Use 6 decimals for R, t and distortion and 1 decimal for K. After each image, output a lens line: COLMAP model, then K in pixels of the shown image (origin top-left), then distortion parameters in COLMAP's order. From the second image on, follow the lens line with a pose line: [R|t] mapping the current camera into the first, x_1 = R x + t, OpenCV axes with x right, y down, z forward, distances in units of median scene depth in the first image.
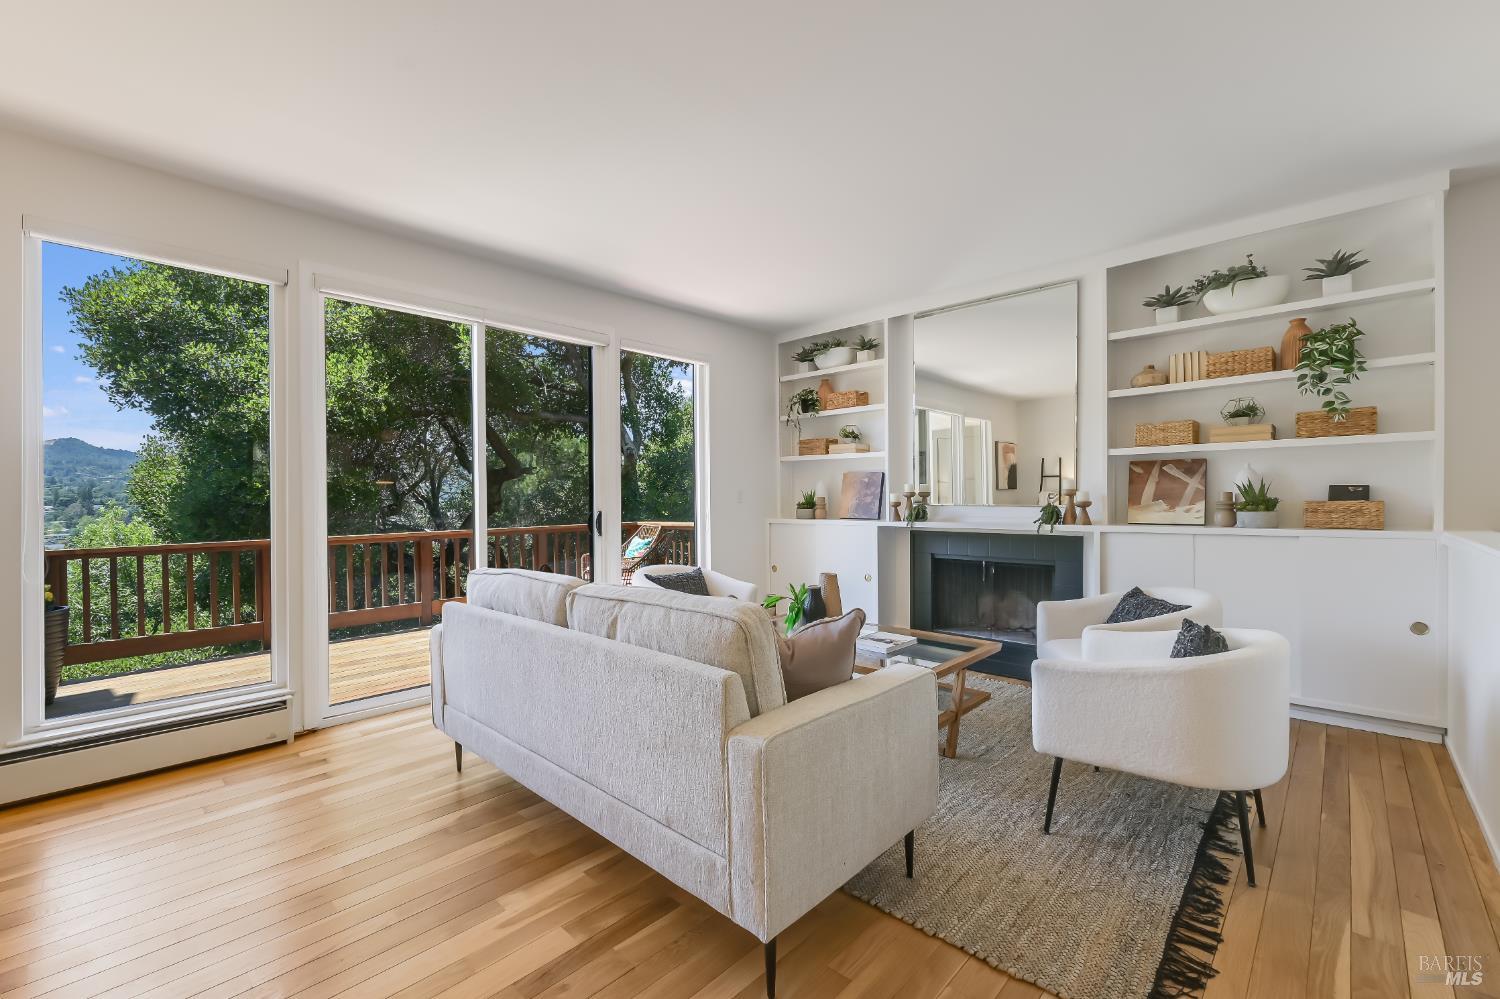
lens RADIAL K [[614.2, 0, 746.8], [0, 614.2, 500.4], [0, 0, 1]] dist [-0.000443, -0.001976]
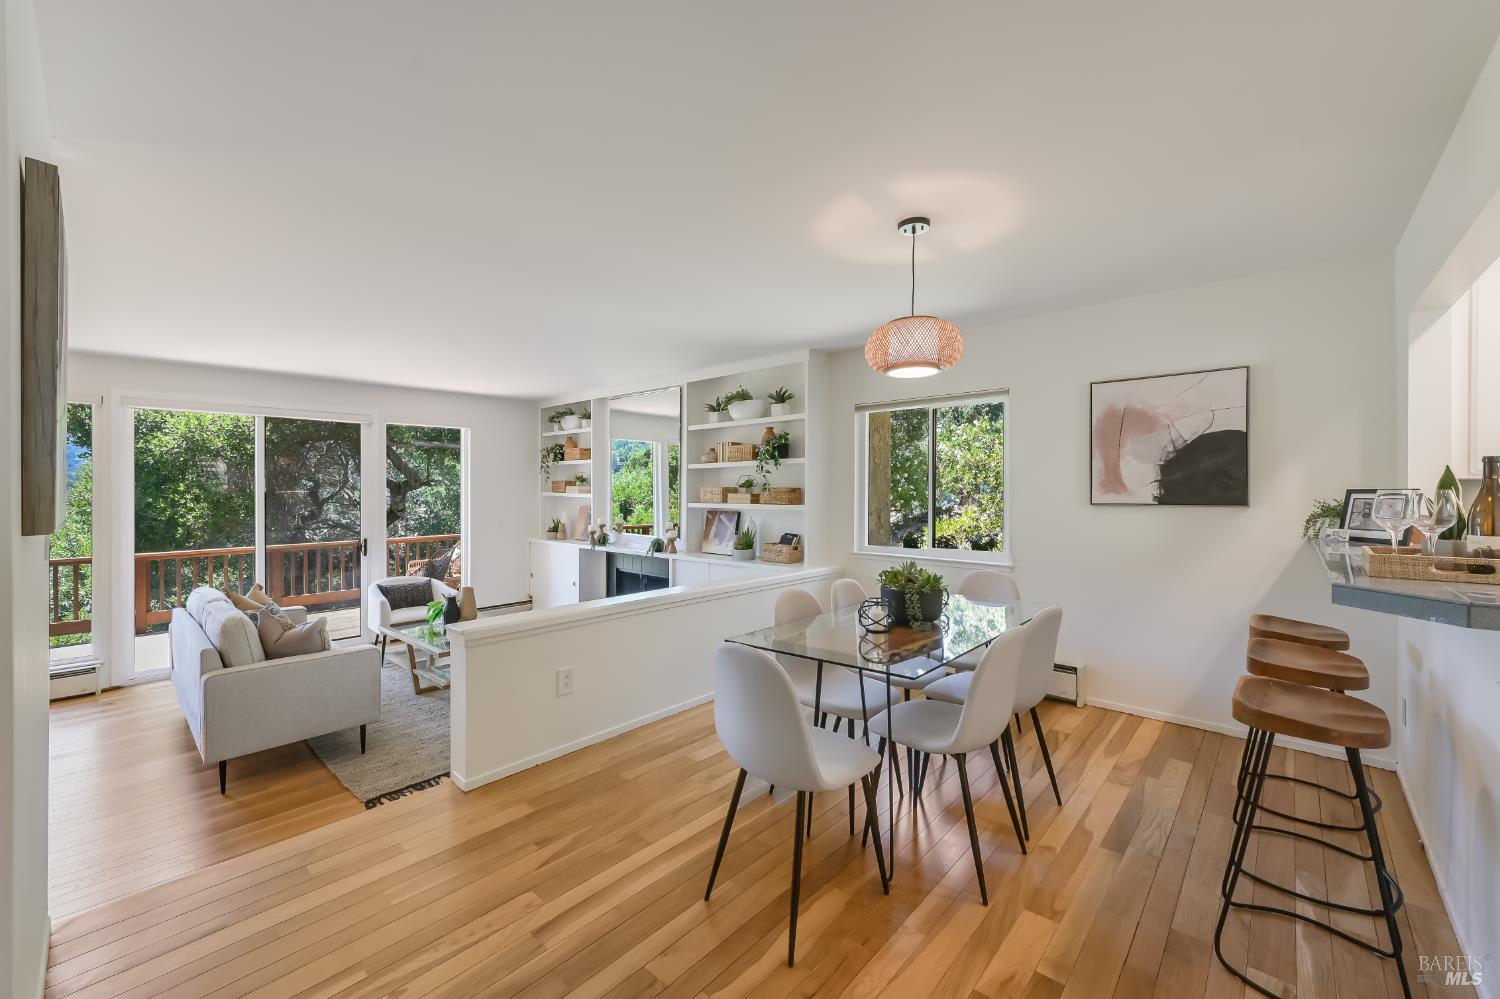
lens RADIAL K [[595.6, 0, 750.3], [0, 595.6, 478.8], [0, 0, 1]] dist [0.000032, -0.000249]
pose [[0.999790, 0.009093, 0.018386, 0.572870], [-0.008714, 0.999750, -0.020574, -0.091185], [-0.018568, 0.020410, 0.999619, -0.366330]]
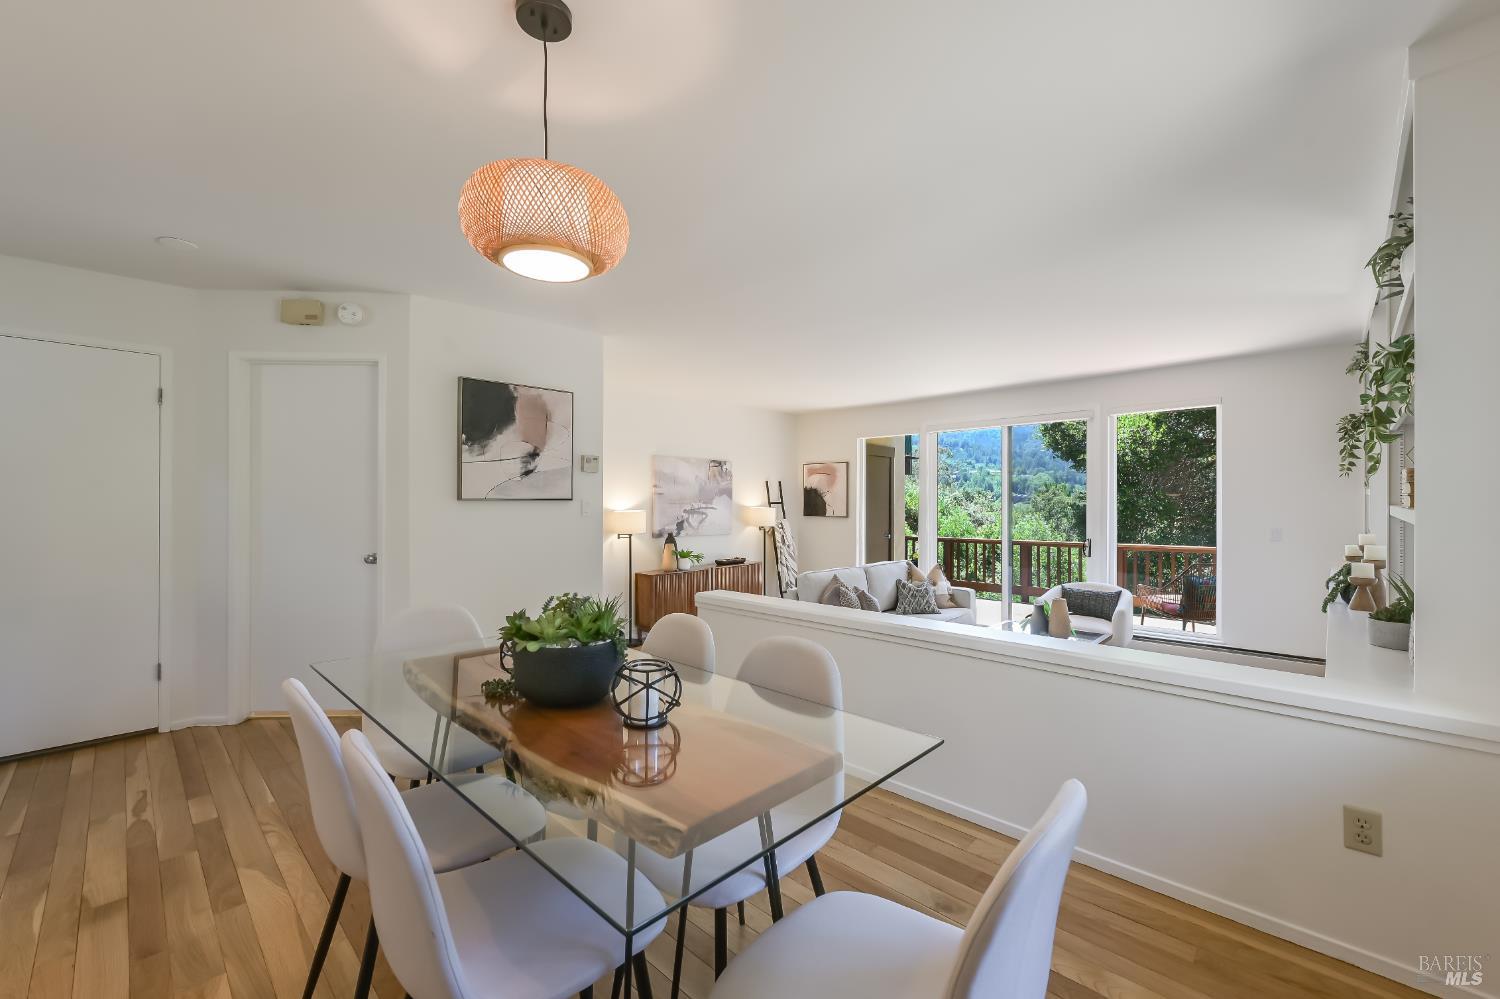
lens RADIAL K [[595.6, 0, 749.3], [0, 595.6, 500.1], [0, 0, 1]] dist [0.000032, -0.000249]
pose [[-0.021361, 0.012218, -0.999697, 1.013894], [0.004182, 0.999918, 0.012131, -0.079755], [0.999763, -0.003921, -0.021410, 0.237924]]
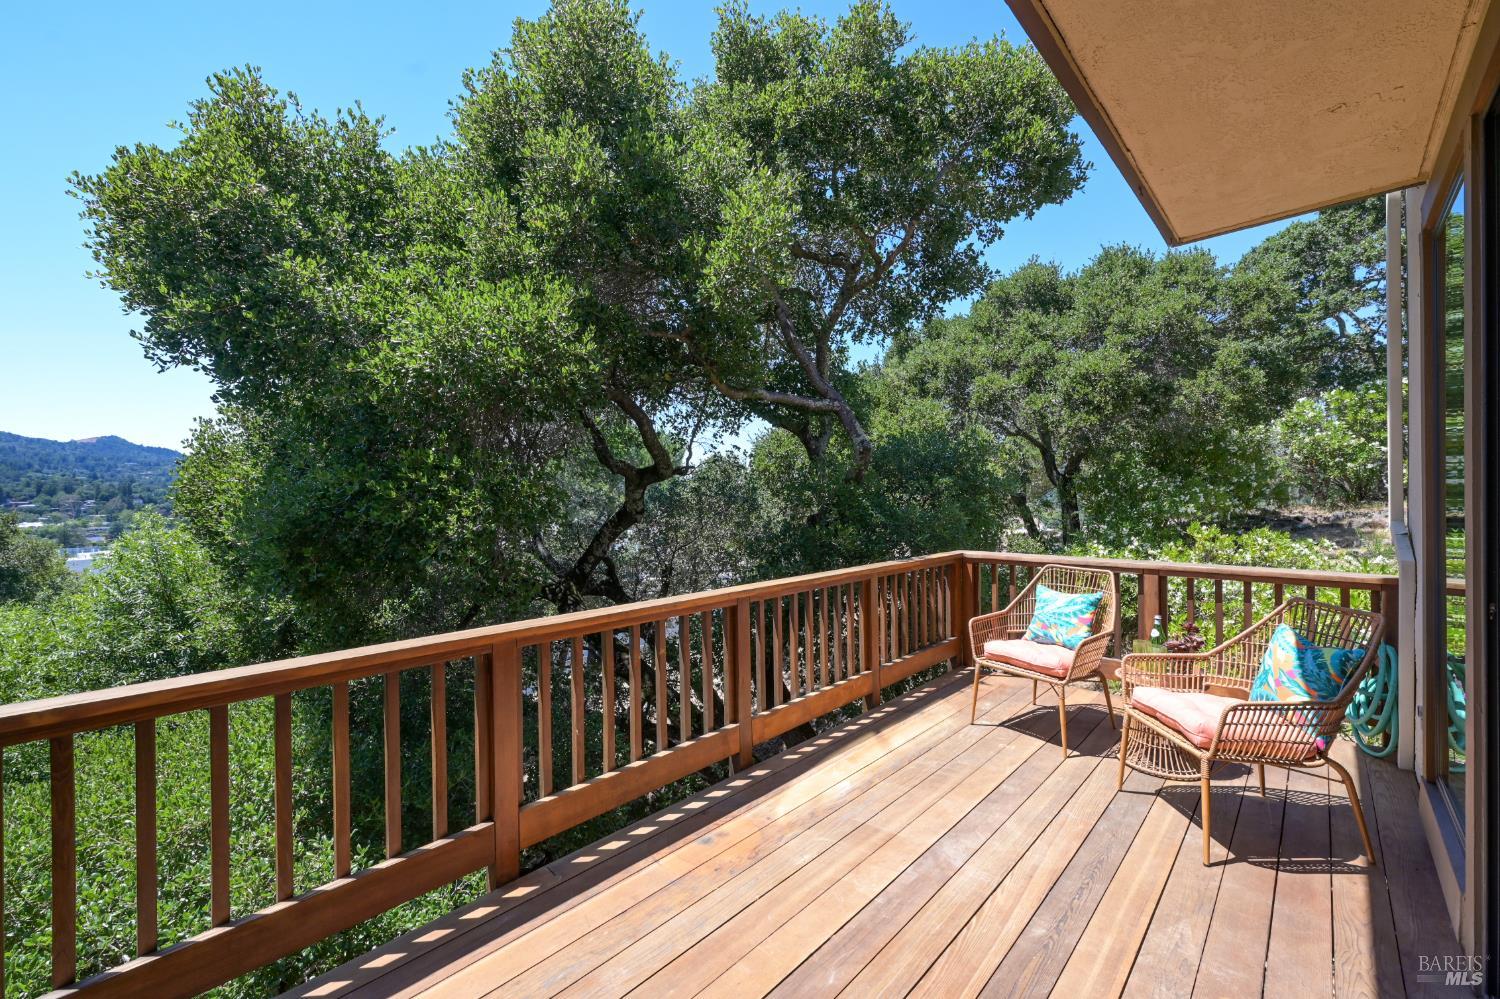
lens RADIAL K [[595.6, 0, 752.8], [0, 595.6, 494.5], [0, 0, 1]] dist [0.000032, -0.000249]
pose [[0.999912, 0.004785, -0.012408, -0.611262], [-0.004865, 0.999968, -0.006363, -0.031625], [0.012377, 0.006423, 0.999903, 0.592804]]
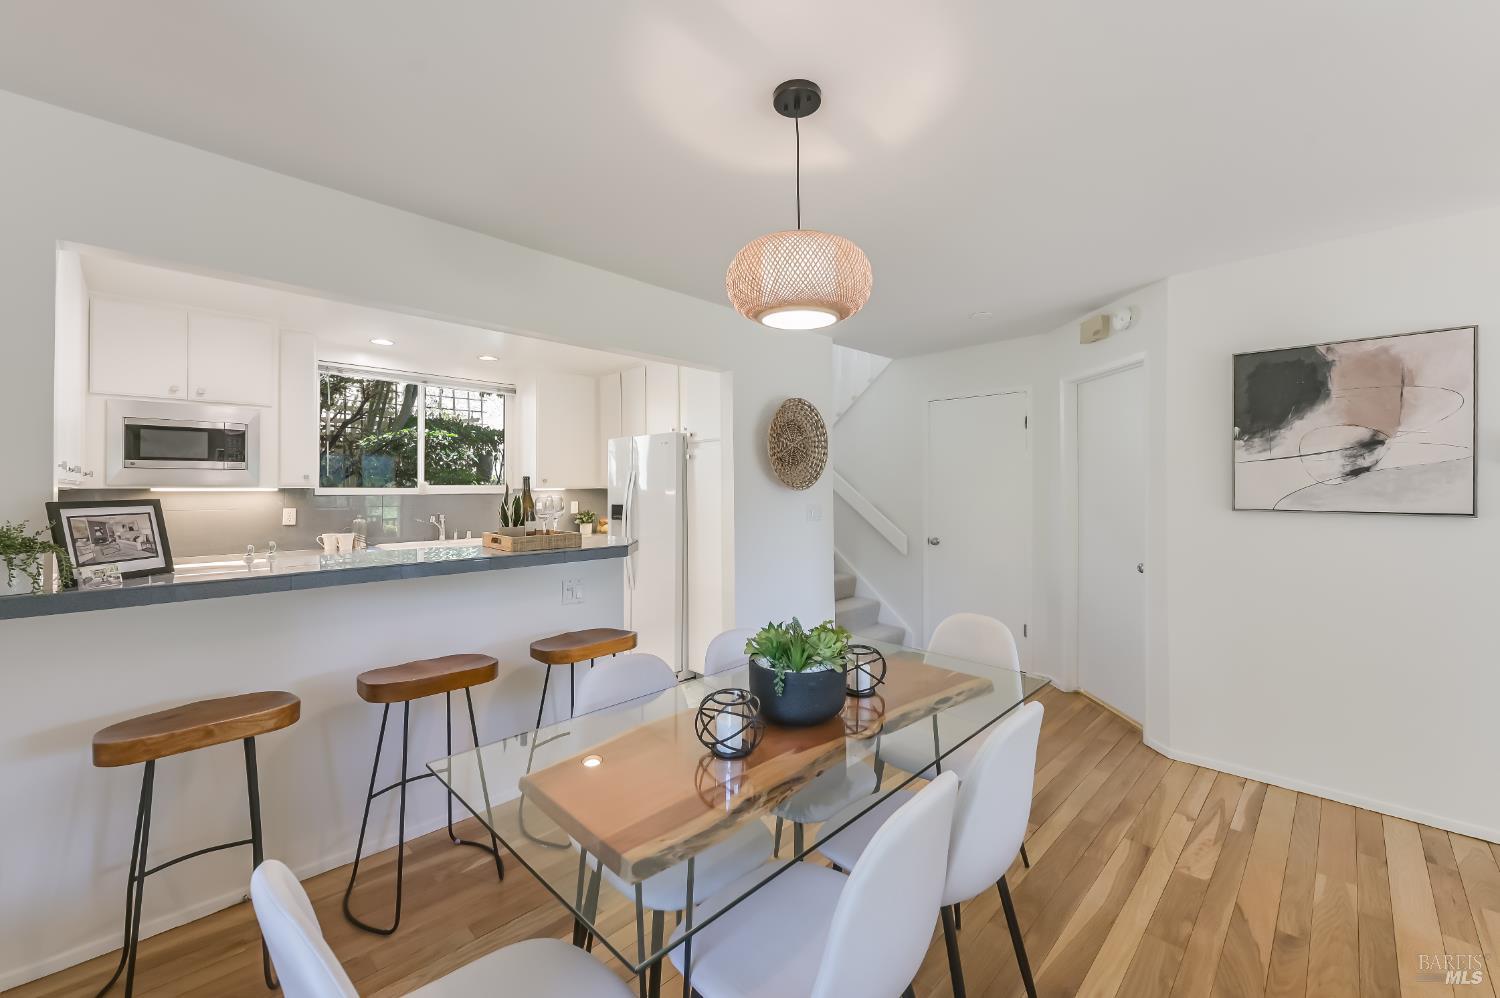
lens RADIAL K [[596.3, 0, 753.0], [0, 596.3, 480.0], [0, 0, 1]] dist [-0.002576, -0.000520]
pose [[-0.999476, 0.012658, 0.029801, 0.747889], [0.012385, 0.999880, -0.009337, -0.101612], [-0.029915, -0.008963, -0.999512, 0.453929]]
